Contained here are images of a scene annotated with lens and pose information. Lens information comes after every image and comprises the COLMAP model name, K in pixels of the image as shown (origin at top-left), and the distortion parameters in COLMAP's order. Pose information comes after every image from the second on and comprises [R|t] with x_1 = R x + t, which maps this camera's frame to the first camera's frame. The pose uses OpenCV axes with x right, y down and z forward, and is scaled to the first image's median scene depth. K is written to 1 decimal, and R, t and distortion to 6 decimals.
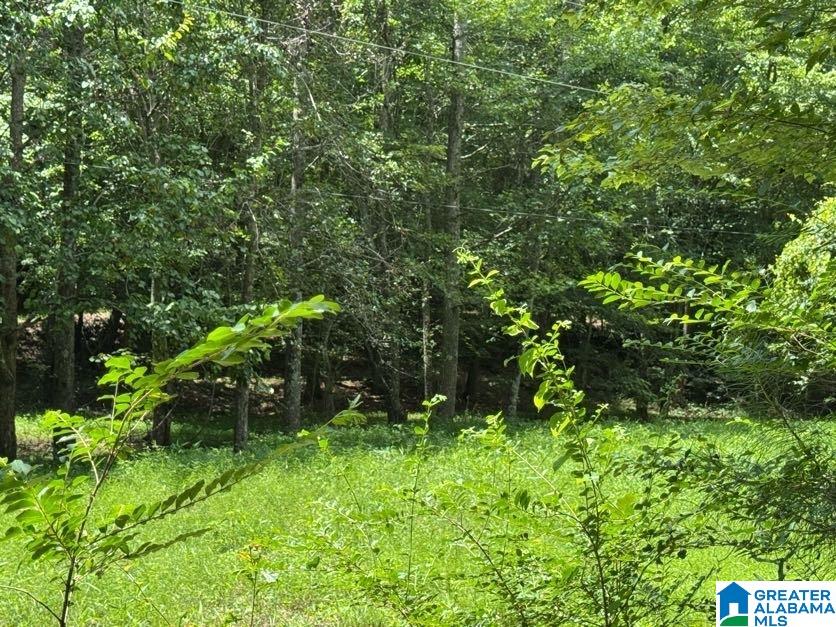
lens RADIAL K [[1510.5, 0, 421.2], [0, 1510.5, 314.6], [0, 0, 1]] dist [0.131139, 0.000000]
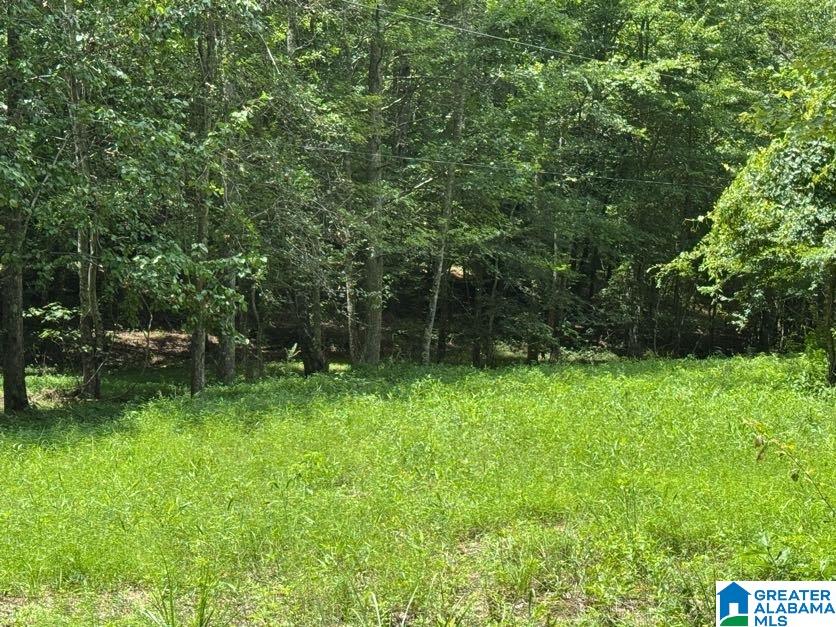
lens RADIAL K [[1510.5, 0, 417.0], [0, 1510.5, 318.0], [0, 0, 1]] dist [0.131139, 0.000000]
pose [[0.991843, -0.019461, 0.125969, -0.118680], [0.015040, 0.999240, 0.035949, -0.000106], [-0.126573, -0.033761, 0.991383, -0.024965]]
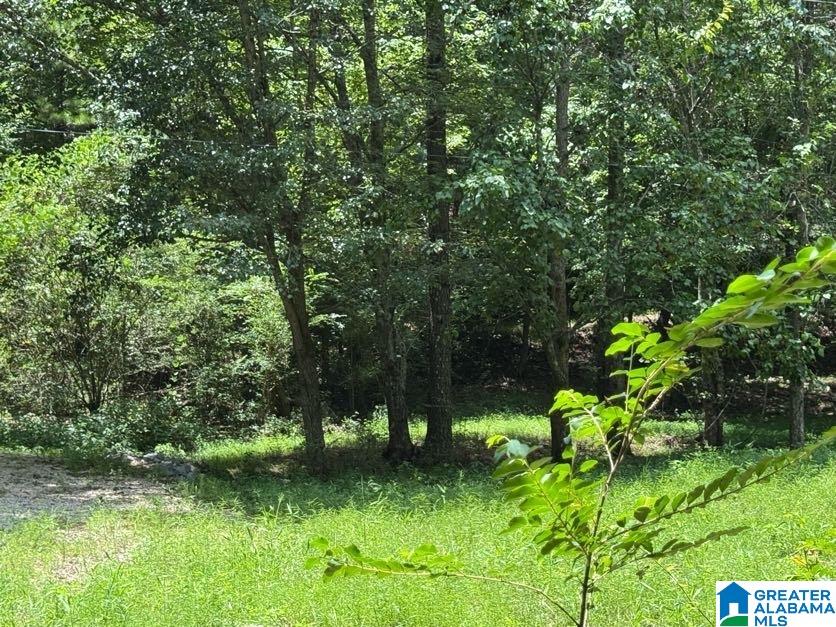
lens RADIAL K [[1510.5, 0, 416.4], [0, 1510.5, 322.7], [0, 0, 1]] dist [0.131139, 0.000000]
pose [[0.934777, -0.033216, -0.353679, -0.000727], [0.034625, 0.999398, -0.002344, 0.002314], [0.353544, -0.010055, 0.935364, 0.014037]]
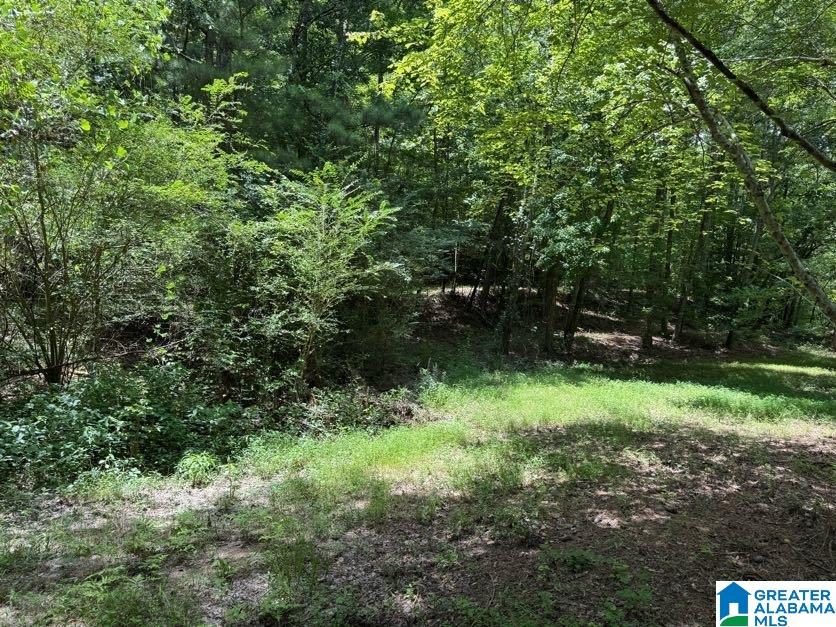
lens RADIAL K [[587.0, 0, 417.3], [0, 587.0, 317.0], [0, 0, 1]] dist [0.051406, -0.064363]
pose [[0.999717, 0.008388, 0.022251, -0.642414], [-0.009244, 0.999210, 0.038639, 0.013310], [-0.021909, -0.038834, 0.999005, 0.968349]]
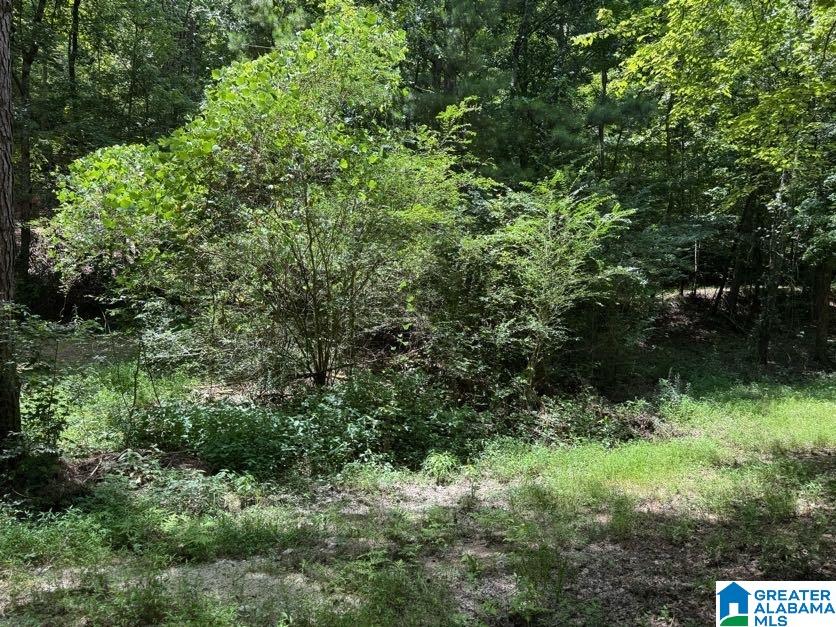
lens RADIAL K [[587.0, 0, 415.6], [0, 587.0, 316.3], [0, 0, 1]] dist [0.051406, -0.064363]
pose [[0.938108, -0.015868, -0.345980, -0.647378], [0.024802, 0.999463, 0.021410, 0.012659], [0.345454, -0.028666, 0.937998, 0.962404]]
